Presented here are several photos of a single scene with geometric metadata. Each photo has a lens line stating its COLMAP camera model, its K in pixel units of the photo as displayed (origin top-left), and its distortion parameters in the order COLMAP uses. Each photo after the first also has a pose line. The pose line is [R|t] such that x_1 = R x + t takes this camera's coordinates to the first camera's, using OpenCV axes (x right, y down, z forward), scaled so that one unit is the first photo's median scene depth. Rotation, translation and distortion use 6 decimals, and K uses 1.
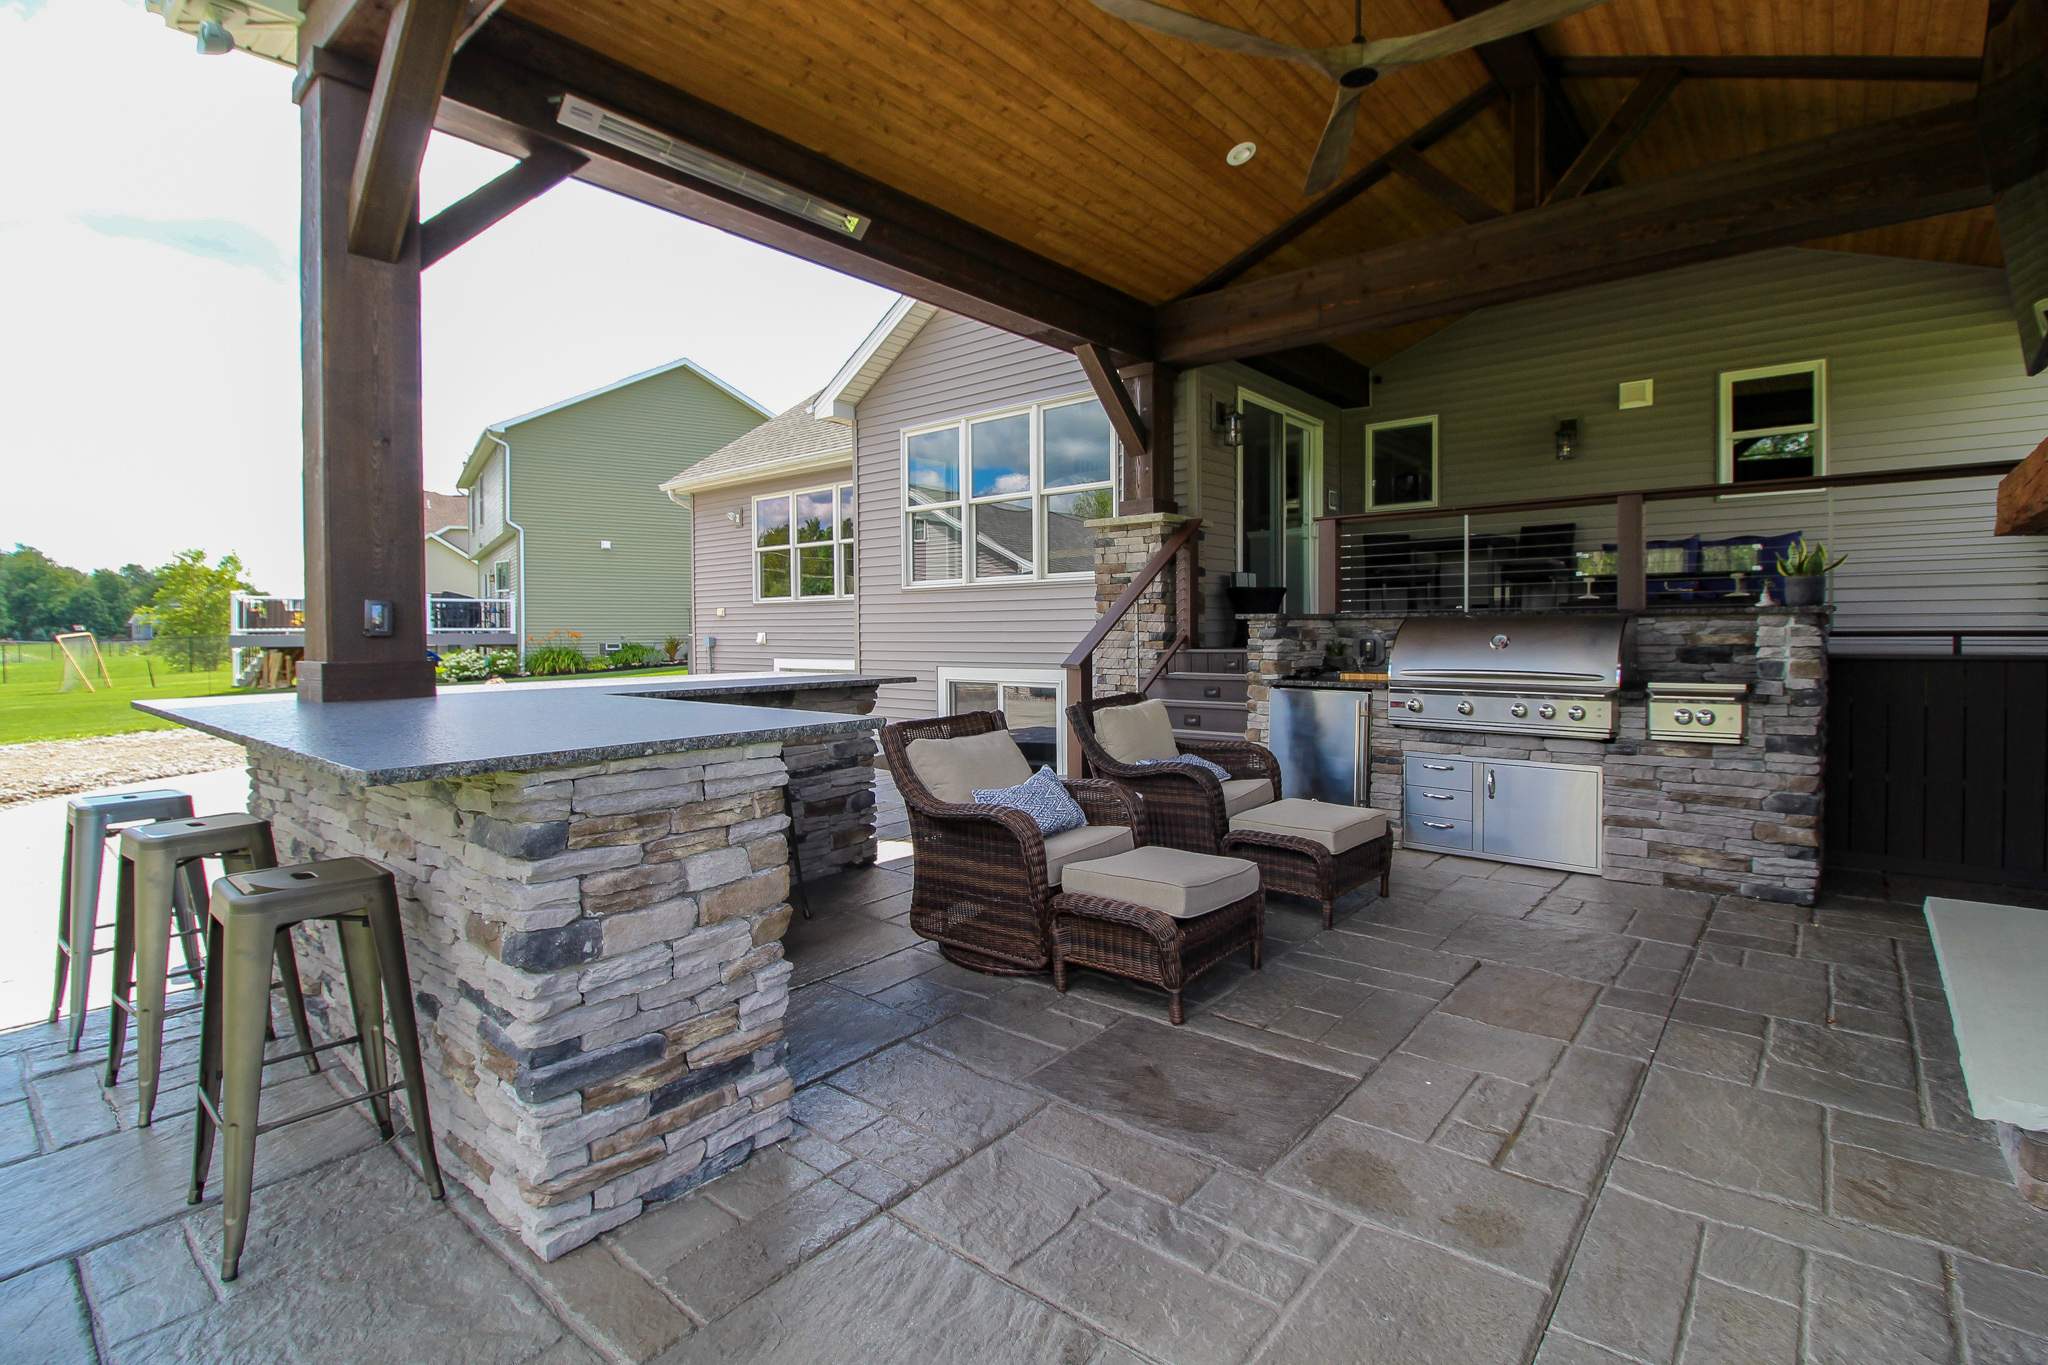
lens RADIAL K [[923.7, 0, 1017.7], [0, 923.7, 646.1], [0, 0, 1]] dist [0.000461, -0.008777]
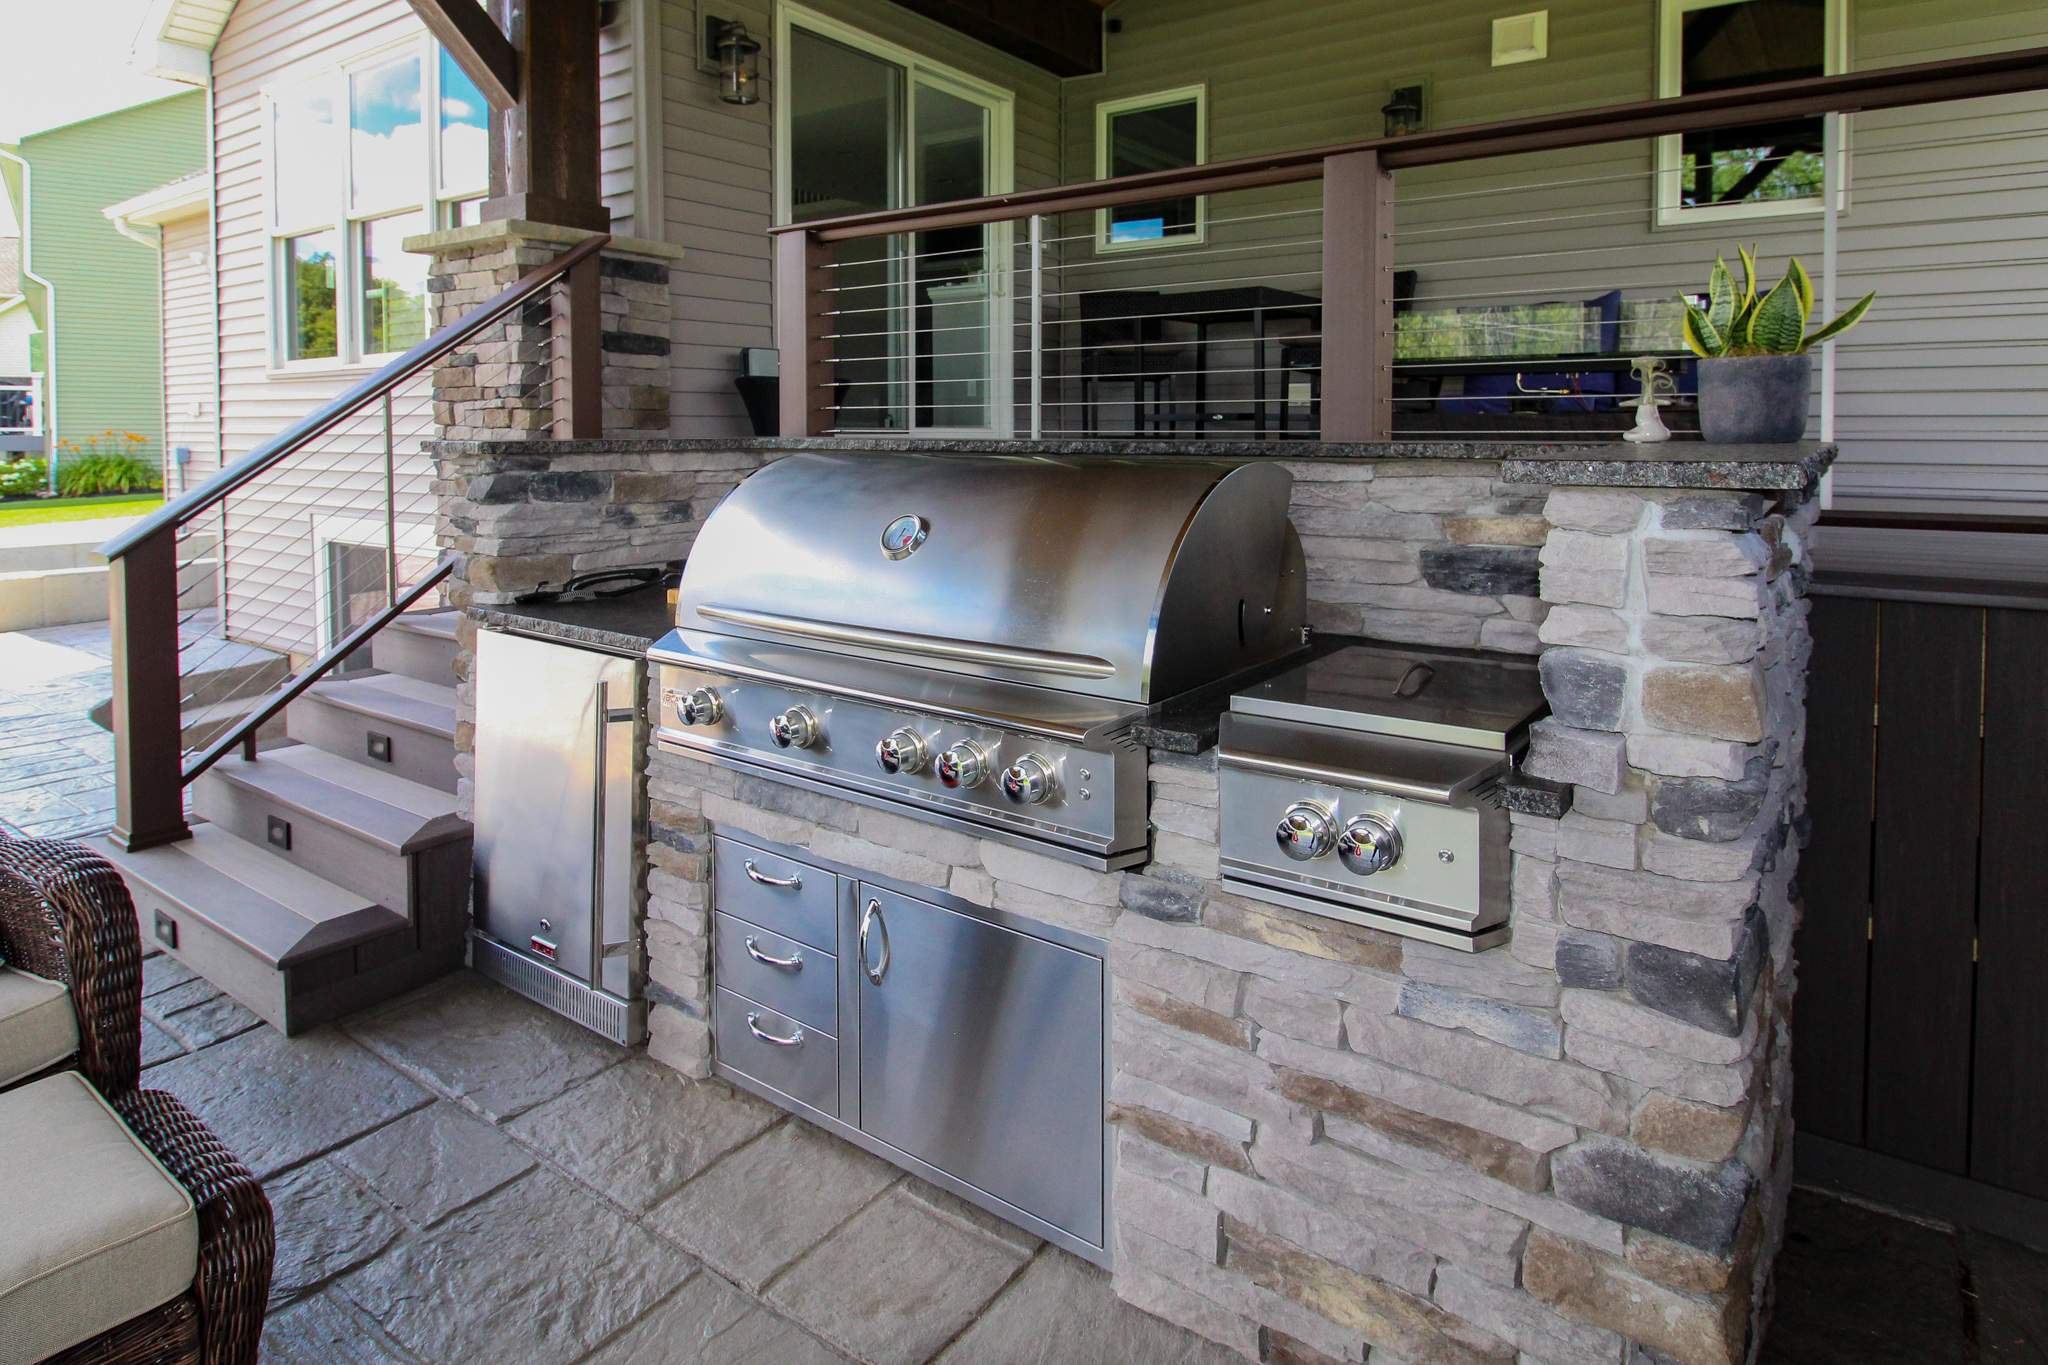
lens RADIAL K [[1168.2, 0, 931.3], [0, 1168.2, 473.4], [0, 0, 1]] dist [0.001122, 0.000015]
pose [[0.998630, 0.005837, 0.051996, 0.521462], [-0.006786, 0.999813, 0.018095, -0.037161], [-0.051881, -0.018423, 0.998483, 0.572019]]
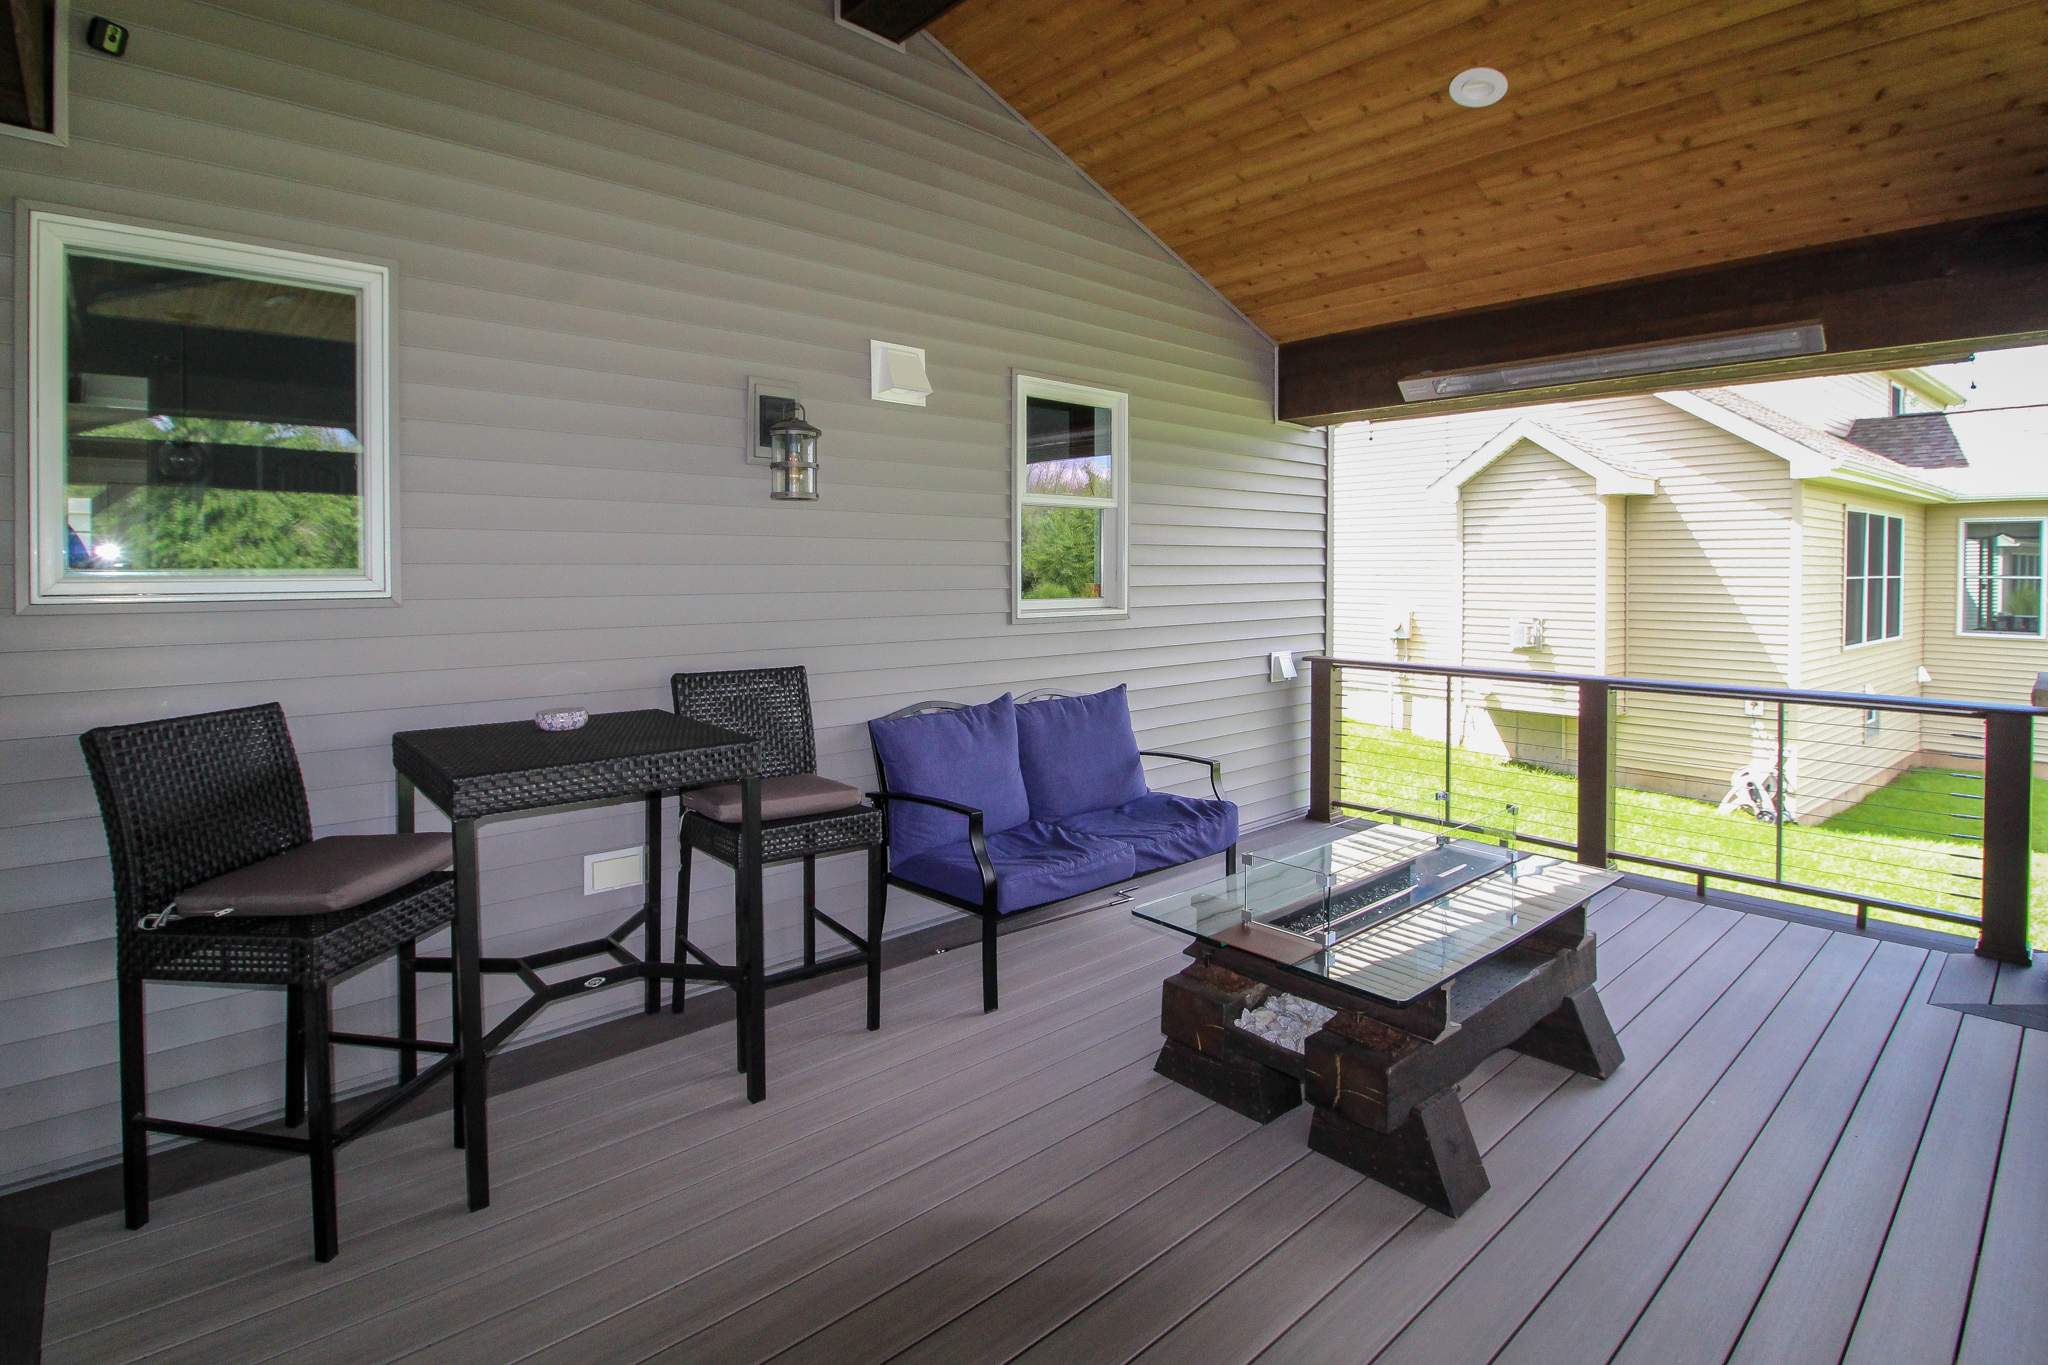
lens RADIAL K [[1003.3, 0, 1017.5], [0, 1003.3, 577.3], [0, 0, 1]] dist [0.001274, -0.011320]
pose [[0.125863, -0.008065, 0.992015, 0.376375], [0.023189, 0.999718, 0.005186, -0.326045], [-0.991777, 0.022351, 0.126015, 1.637588]]
